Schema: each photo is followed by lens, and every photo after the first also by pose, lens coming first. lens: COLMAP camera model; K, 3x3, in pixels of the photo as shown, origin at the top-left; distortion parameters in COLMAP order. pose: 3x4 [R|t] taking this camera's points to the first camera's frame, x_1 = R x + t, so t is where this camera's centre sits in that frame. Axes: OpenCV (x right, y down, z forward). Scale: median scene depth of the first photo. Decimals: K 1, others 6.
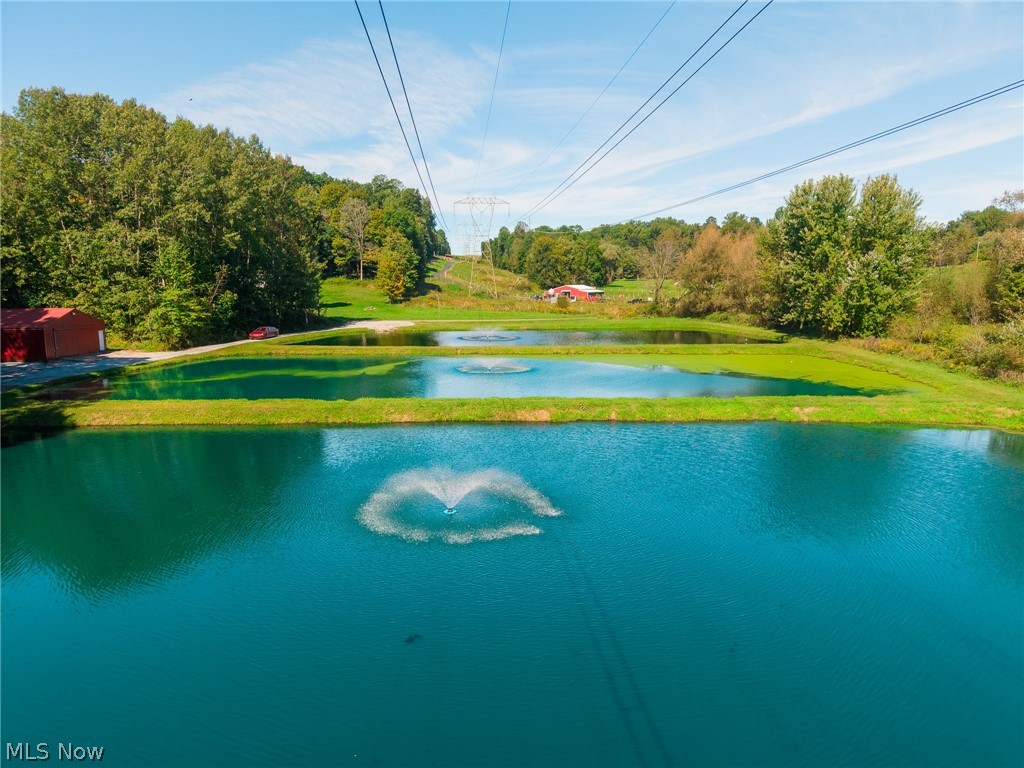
lens RADIAL K [[680.2, 0, 510.4], [0, 680.2, 398.6], [0, 0, 1]] dist [0.013691, -0.020491]
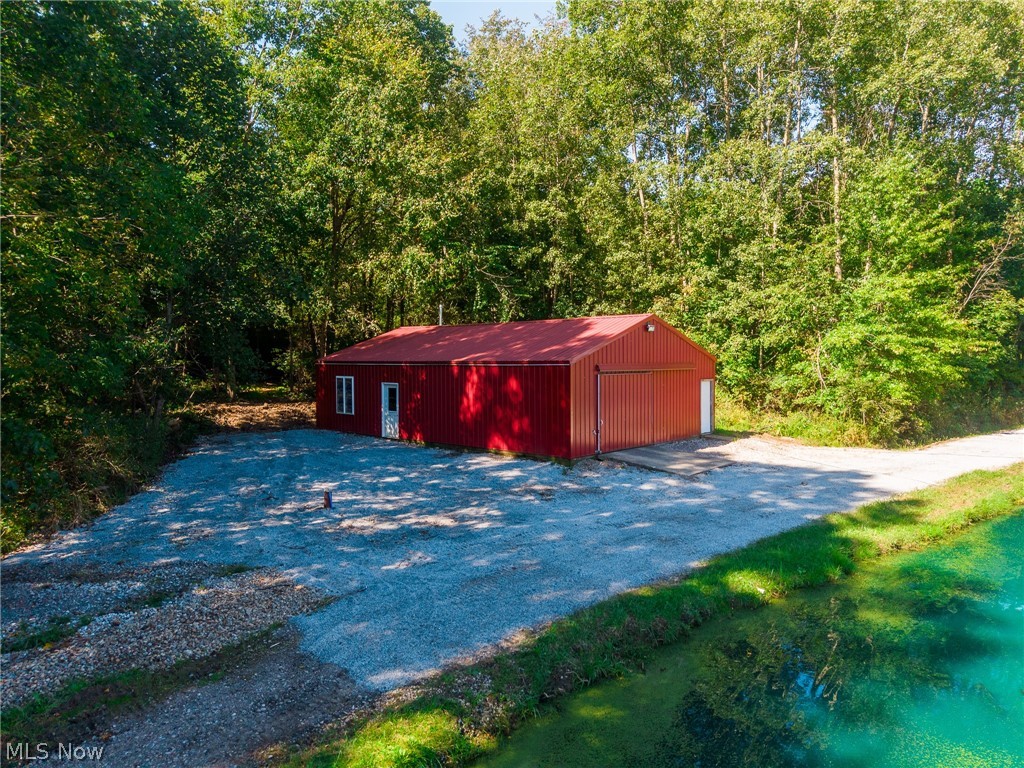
lens RADIAL K [[680.2, 0, 506.0], [0, 680.2, 379.7], [0, 0, 1]] dist [0.013691, -0.020491]
pose [[0.738941, 0.021341, -0.673433, -0.357835], [-0.109139, 0.990090, -0.088380, -0.045892], [0.664873, 0.138805, 0.733947, 0.542745]]
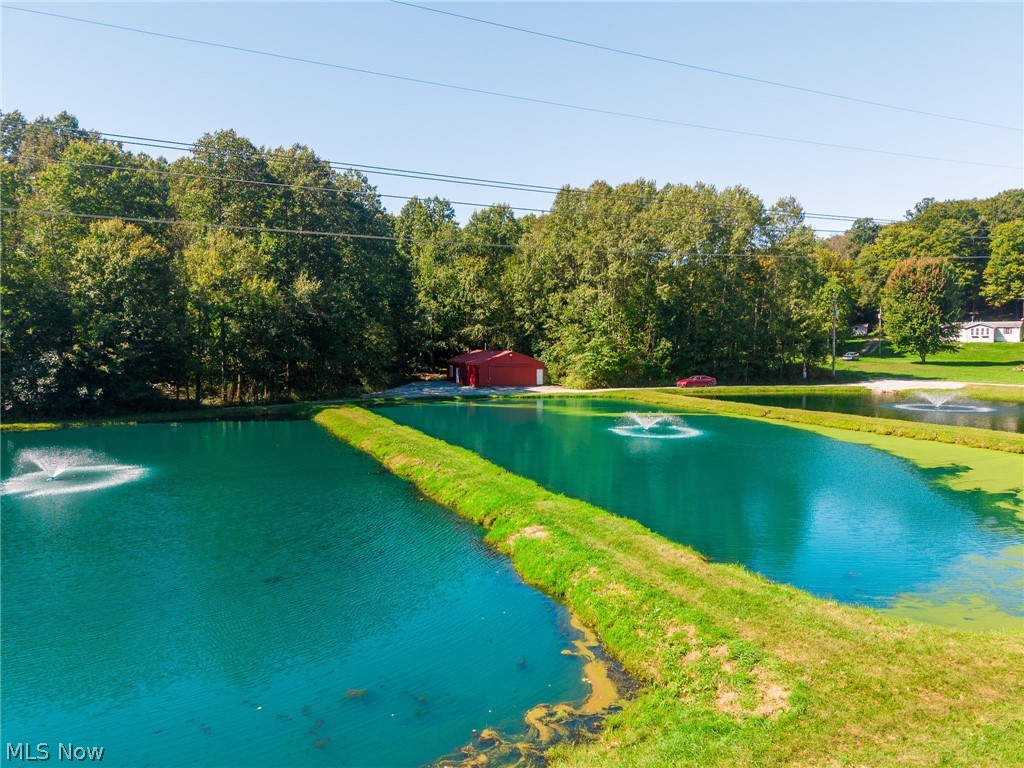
lens RADIAL K [[680.2, 0, 512.4], [0, 680.2, 393.4], [0, 0, 1]] dist [0.013691, -0.020491]
pose [[0.391177, 0.070012, -0.917648, 0.462813], [-0.154136, 0.988002, 0.009674, -0.049018], [0.907316, 0.137658, 0.397275, 0.376034]]
